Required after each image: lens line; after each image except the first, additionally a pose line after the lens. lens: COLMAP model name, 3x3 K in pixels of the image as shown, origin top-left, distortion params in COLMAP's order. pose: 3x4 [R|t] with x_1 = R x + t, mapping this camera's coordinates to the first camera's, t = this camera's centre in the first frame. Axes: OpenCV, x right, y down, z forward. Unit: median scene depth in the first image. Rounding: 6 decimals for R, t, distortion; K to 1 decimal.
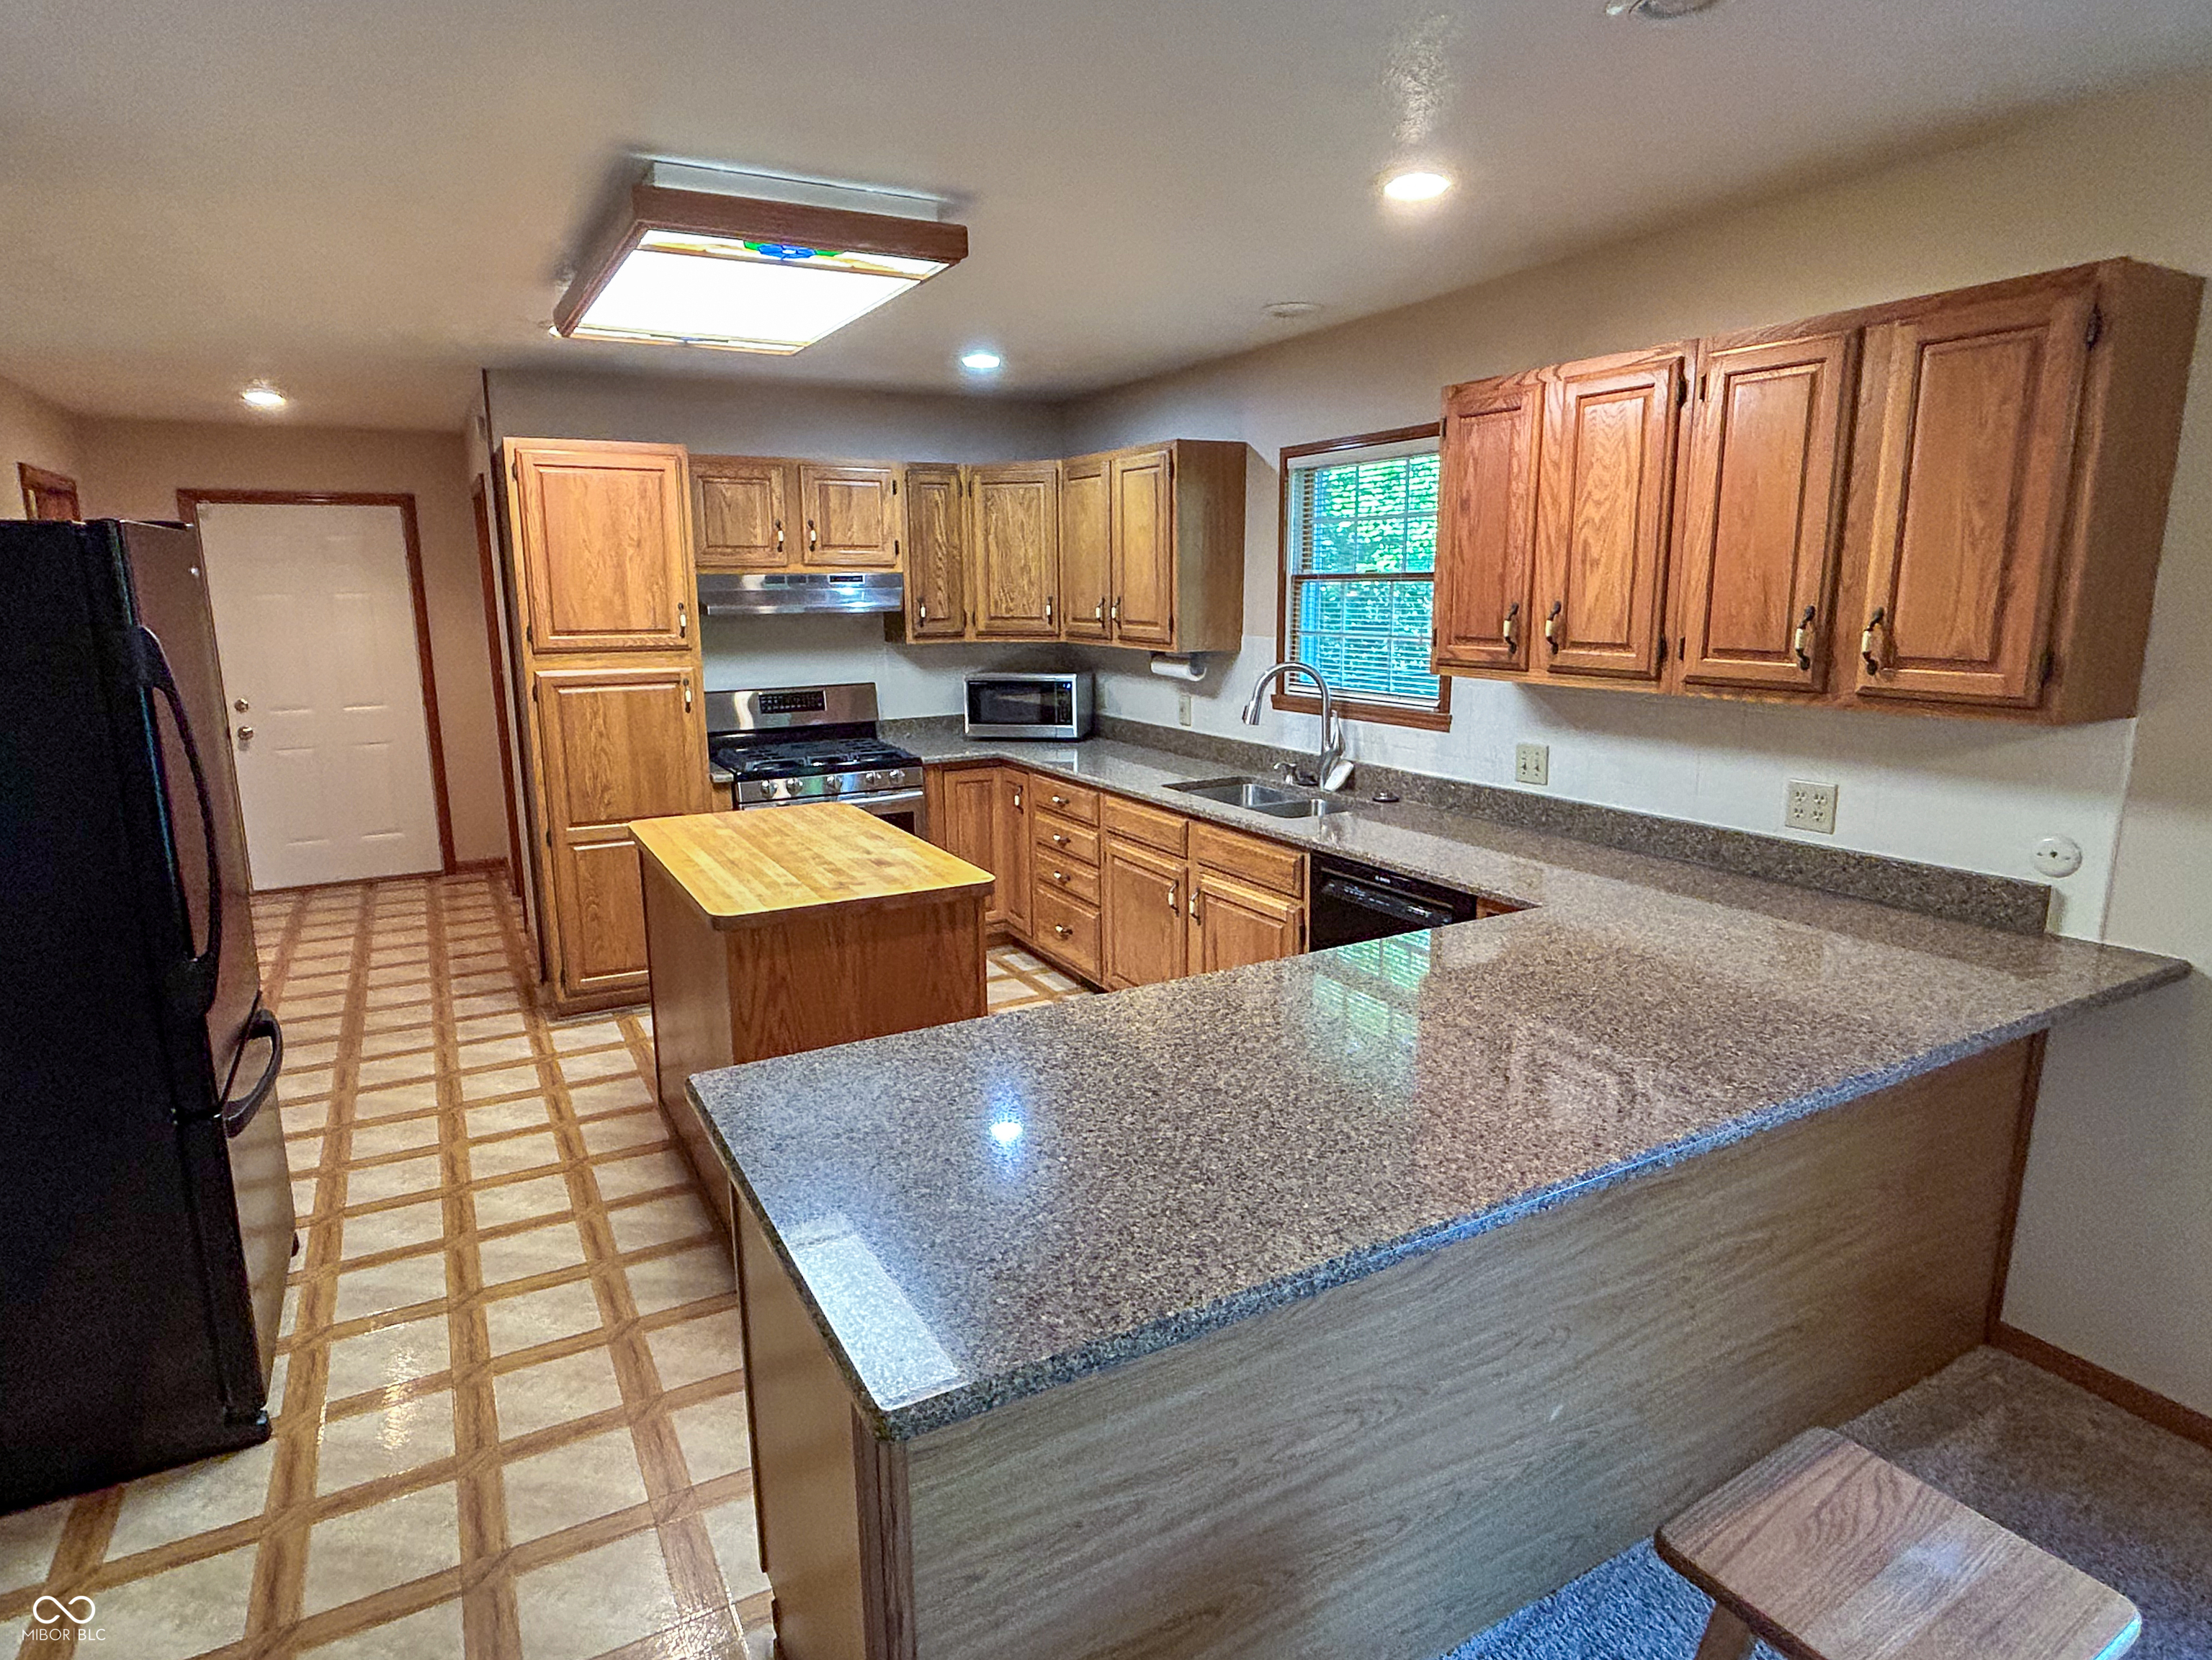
lens RADIAL K [[1209.0, 0, 1099.3], [0, 1209.0, 825.6], [0, 0, 1]] dist [-0.003211, -0.000821]
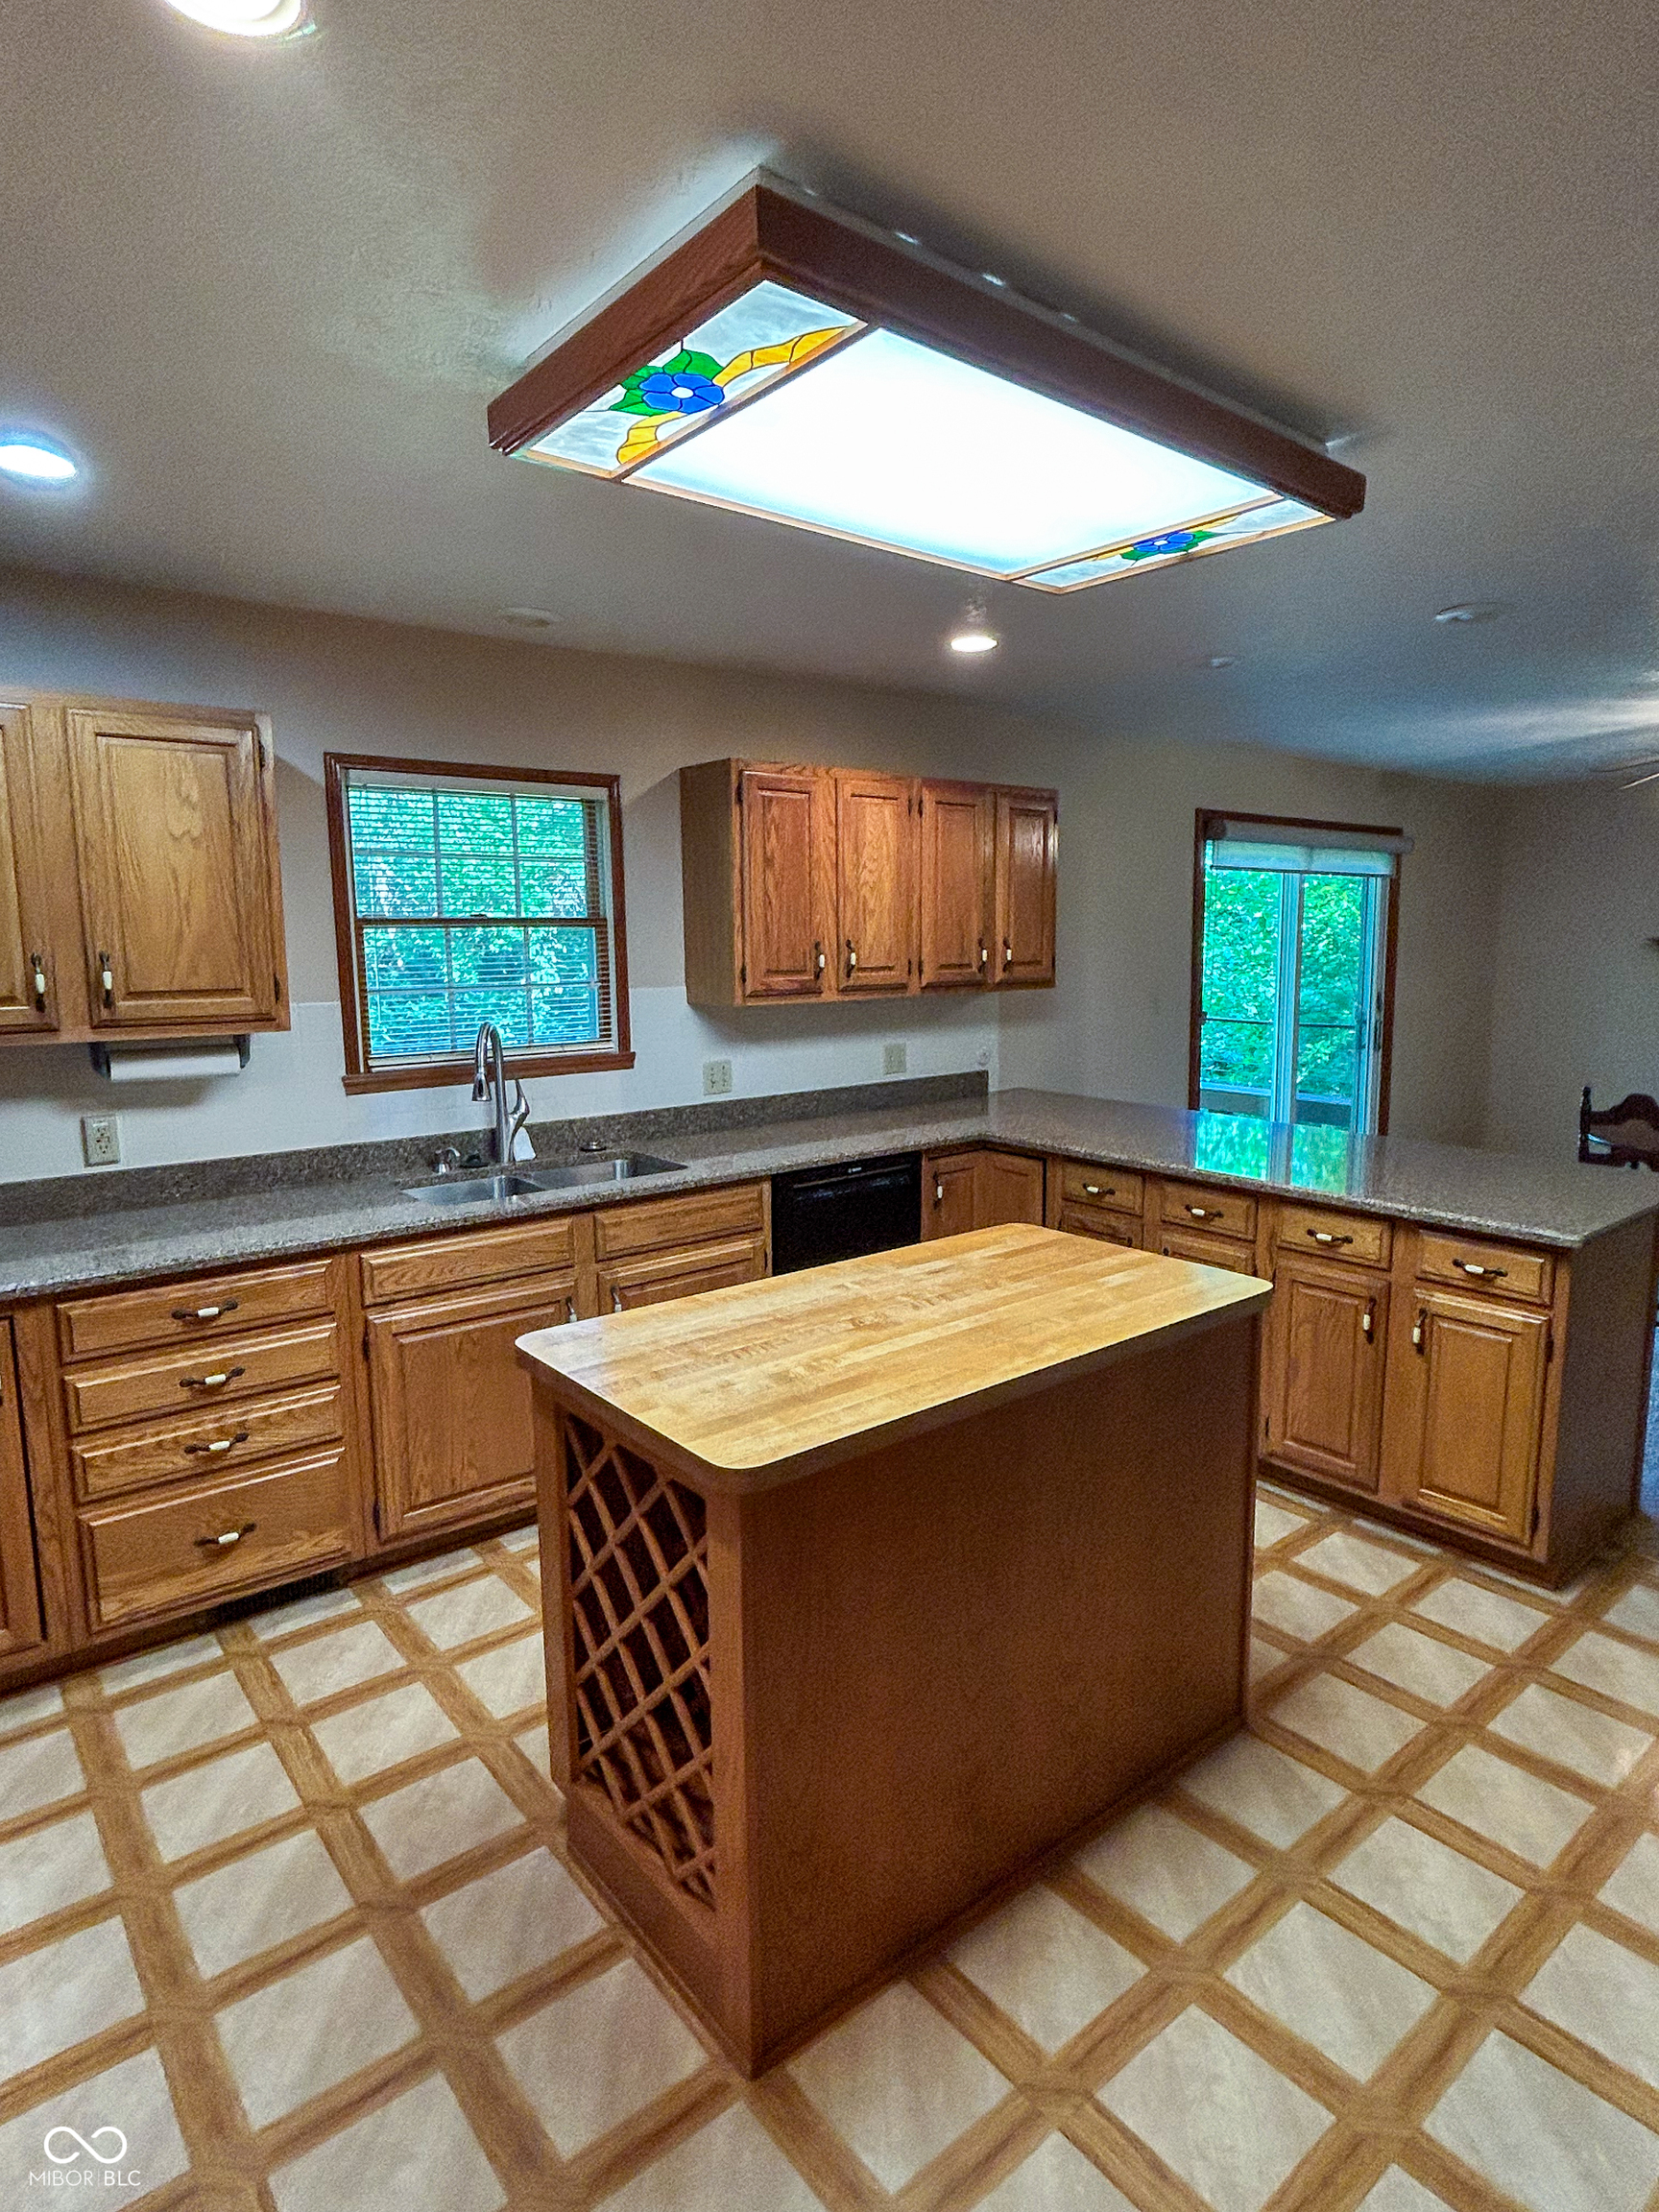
lens RADIAL K [[1208.9, 0, 833.0], [0, 1208.9, 1106.4], [0, 0, 1]] dist [-0.003211, -0.000821]
pose [[-0.167603, -0.134367, 0.976655, -0.666841], [0.204480, 0.964386, 0.167770, -0.160341], [-0.964415, 0.227825, -0.134159, 0.844036]]
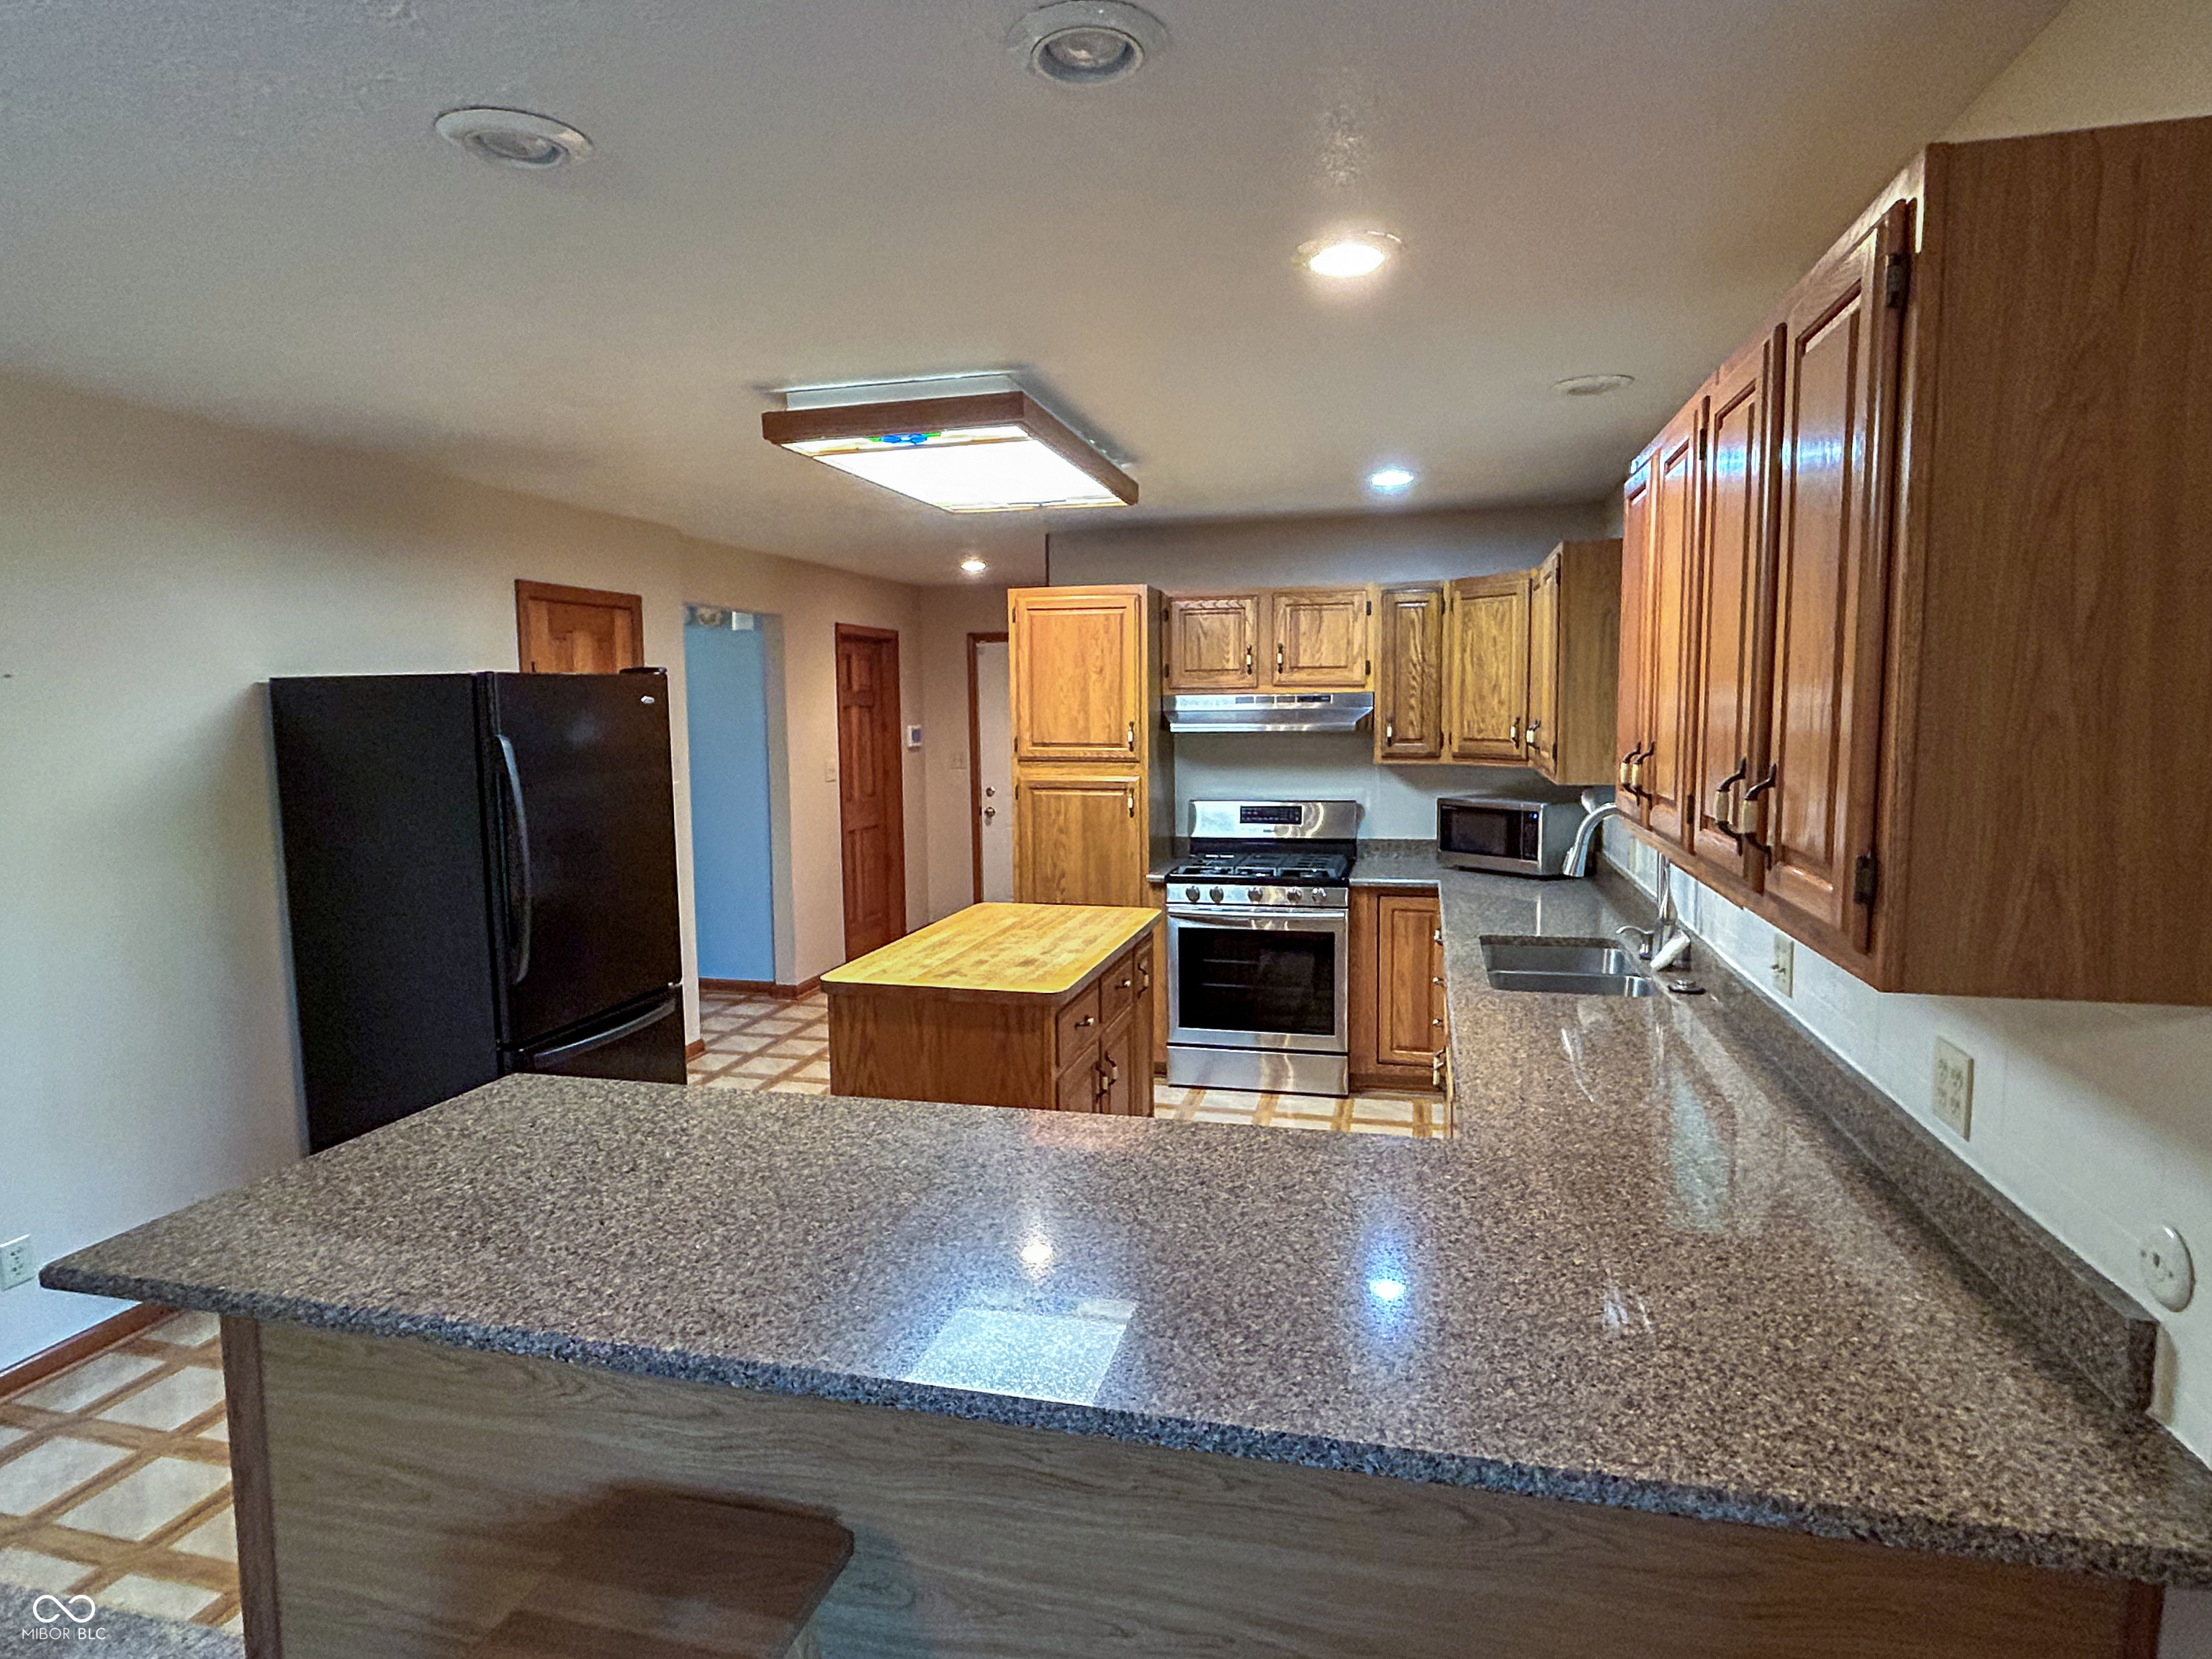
lens RADIAL K [[1208.9, 0, 1122.2], [0, 1208.9, 831.3], [0, 0, 1]] dist [-0.003211, -0.000821]
pose [[0.732019, 0.073205, -0.677340, 0.431988], [-0.130152, 0.990926, -0.033561, -0.043058], [0.668737, 0.112724, 0.734904, 0.174950]]
